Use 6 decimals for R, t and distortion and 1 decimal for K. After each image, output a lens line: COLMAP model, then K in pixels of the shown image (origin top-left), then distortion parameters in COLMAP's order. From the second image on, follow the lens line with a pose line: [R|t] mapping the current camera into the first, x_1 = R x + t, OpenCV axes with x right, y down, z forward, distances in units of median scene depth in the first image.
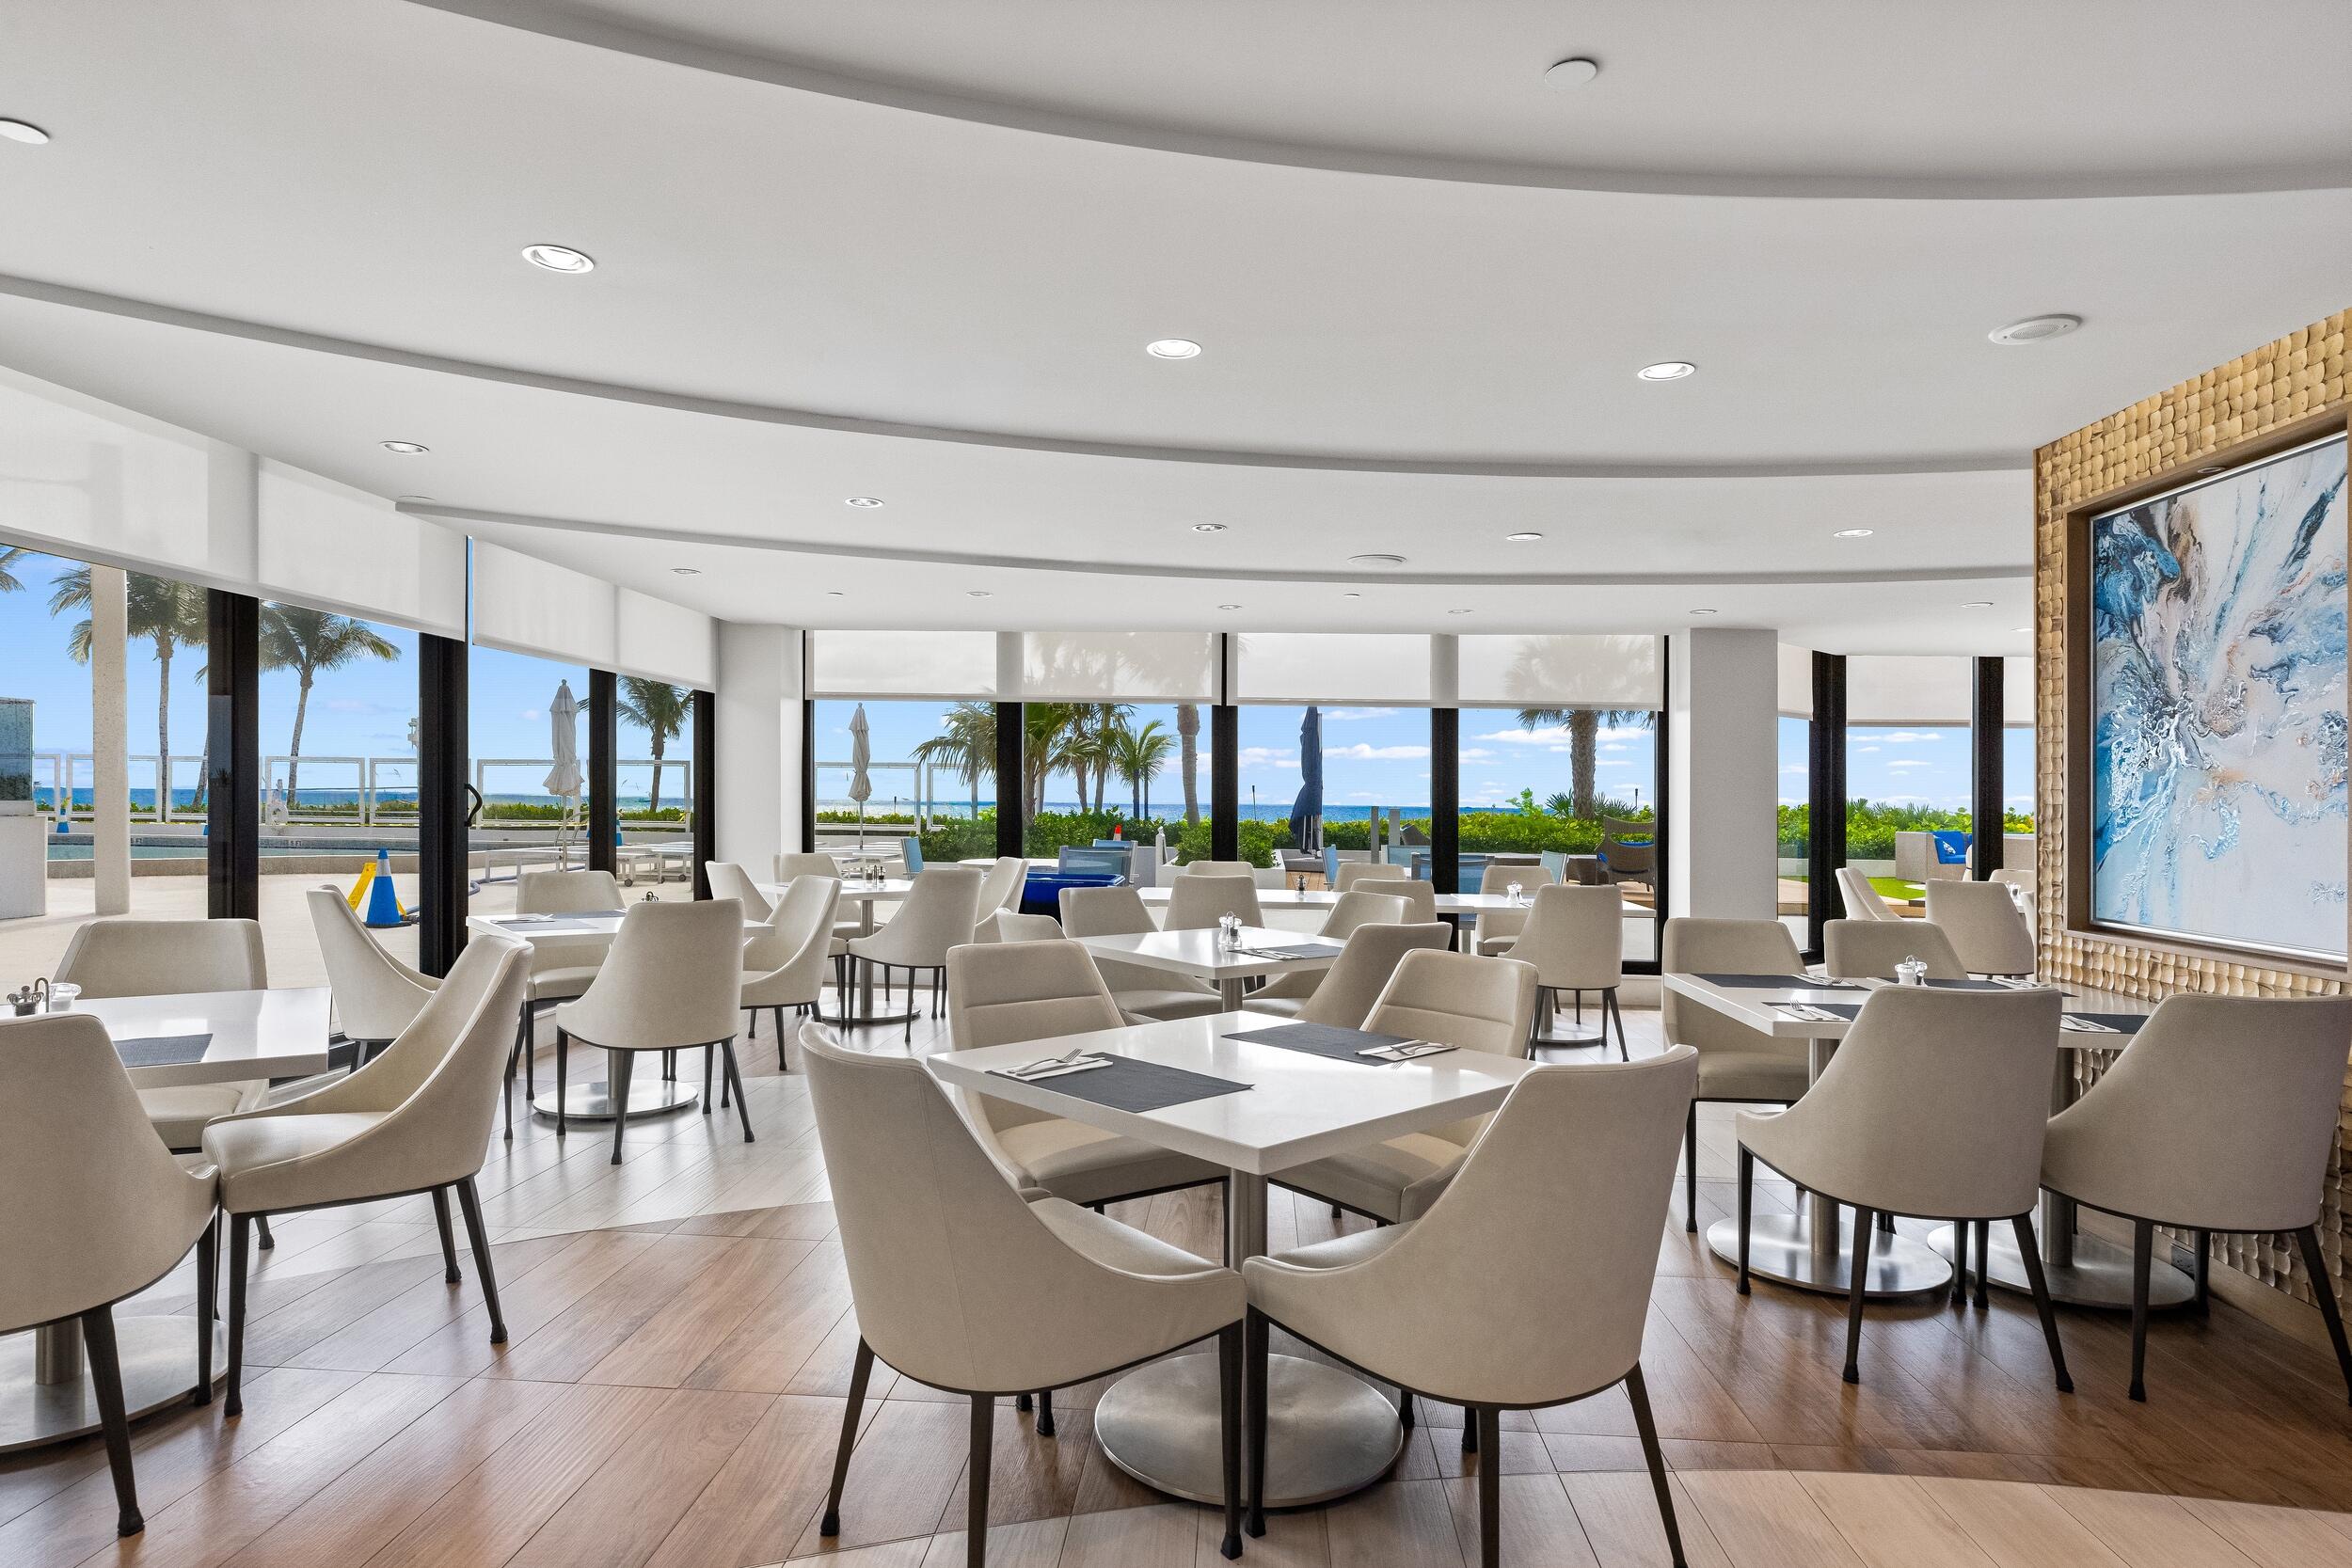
lens RADIAL K [[1297.1, 0, 1176.2], [0, 1297.1, 793.9], [0, 0, 1]] dist [0.024998, 0.001889]
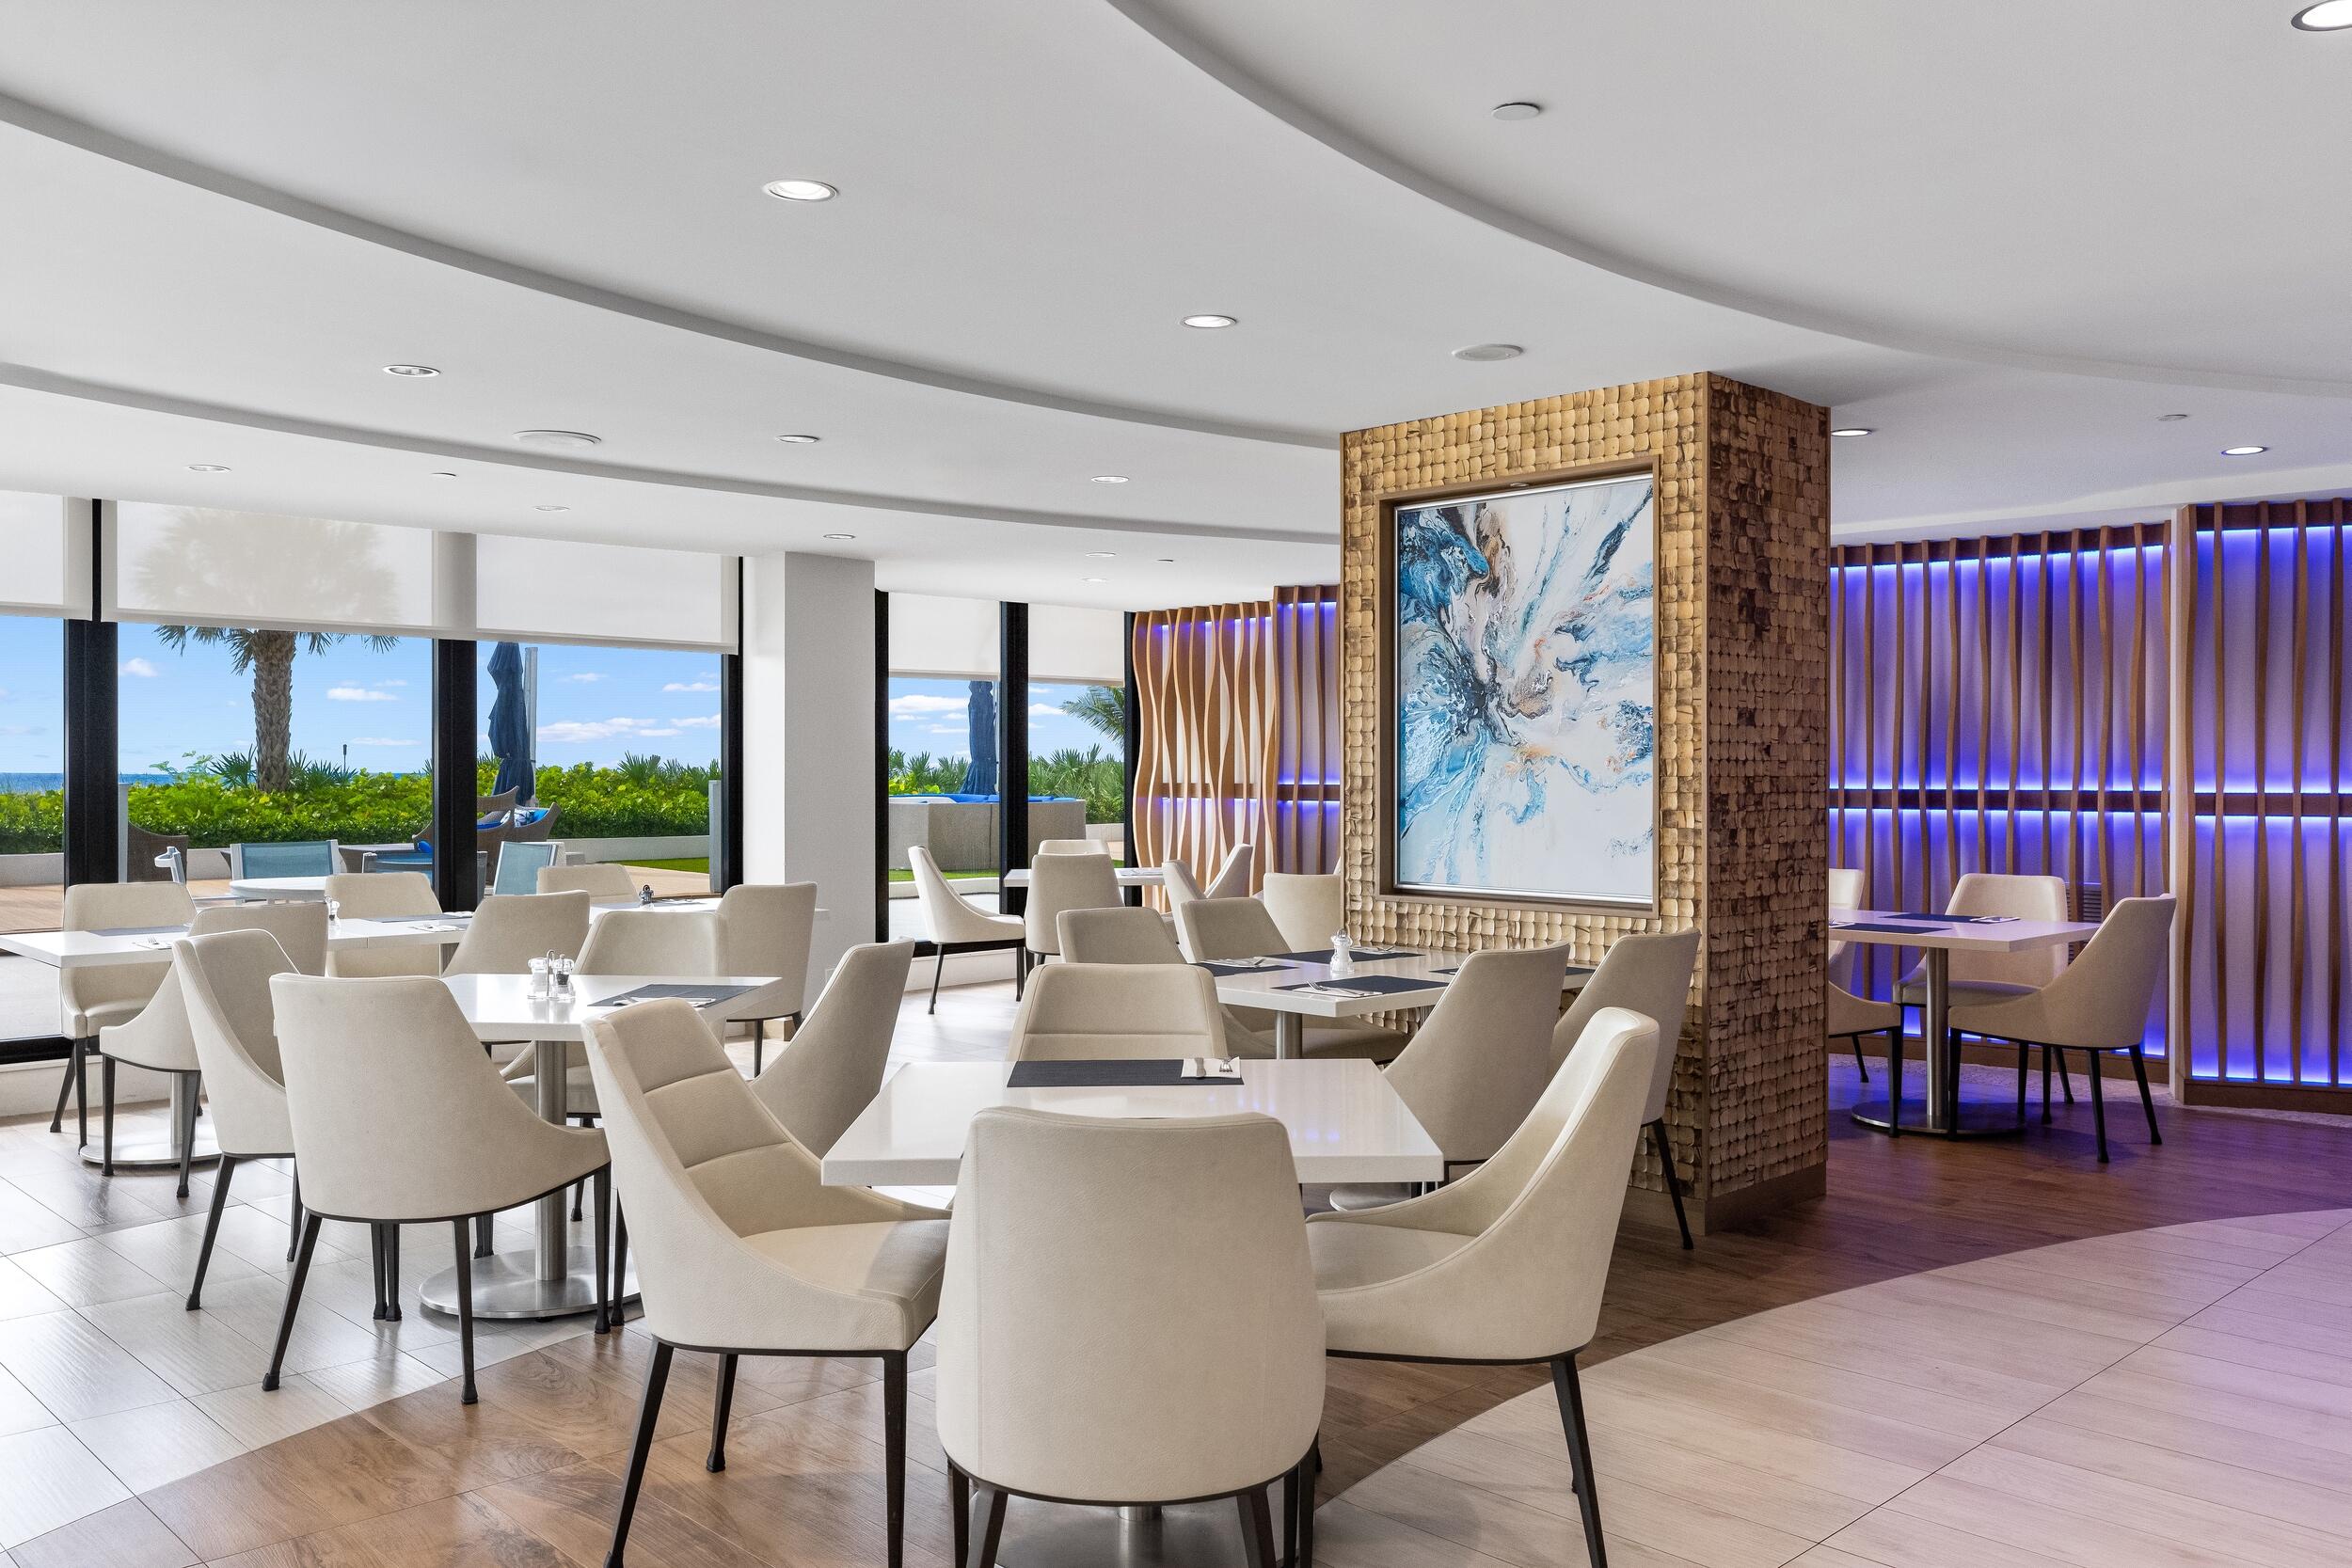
lens RADIAL K [[1875.2, 0, 1178.5], [0, 1875.2, 767.0], [0, 0, 1]] dist [0.024563, -0.002374]
pose [[0.678581, -0.012666, 0.734416, -0.579273], [0.005001, 0.999908, 0.012623, -0.020397], [-0.734508, -0.004893, 0.678582, 0.099408]]
